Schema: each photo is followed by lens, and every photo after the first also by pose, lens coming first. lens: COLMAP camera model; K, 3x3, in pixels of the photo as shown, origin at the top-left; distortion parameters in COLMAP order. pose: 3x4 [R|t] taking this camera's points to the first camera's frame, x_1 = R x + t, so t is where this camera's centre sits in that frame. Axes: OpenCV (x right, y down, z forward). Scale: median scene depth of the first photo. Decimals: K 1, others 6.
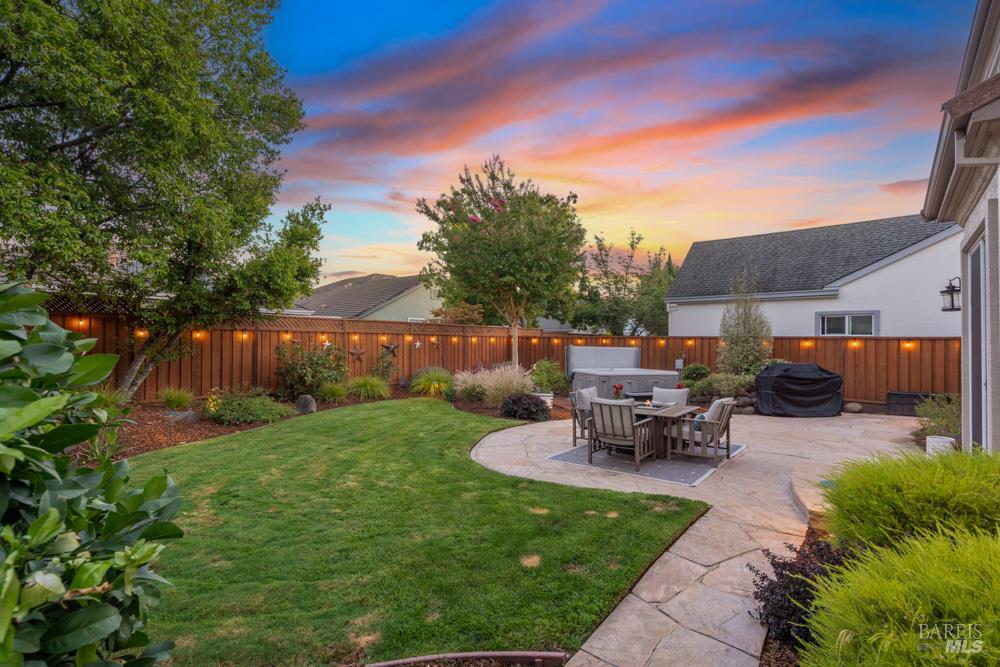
lens RADIAL K [[464.8, 0, 500.0], [0, 464.8, 333.5], [0, 0, 1]] dist [0.001988, 0.000409]
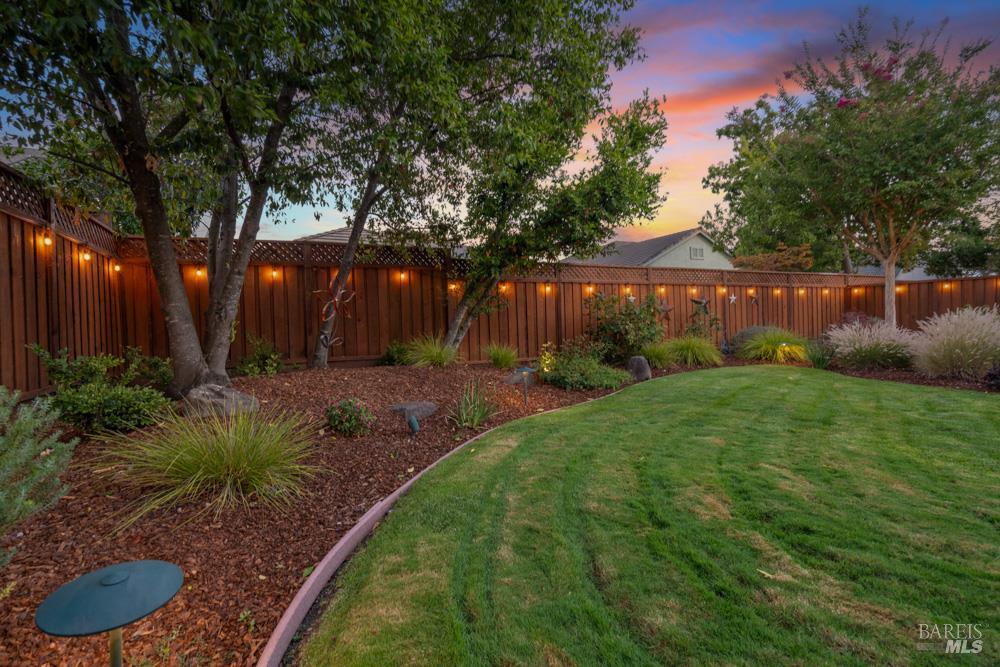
lens RADIAL K [[444.9, 0, 500.0], [0, 444.9, 333.5], [0, 0, 1]] dist [-0.000135, 0.000076]
pose [[0.910410, -0.024859, -0.412959, -0.275573], [0.039175, 0.998888, 0.026235, 0.057302], [0.411848, -0.040063, 0.910371, 0.207701]]
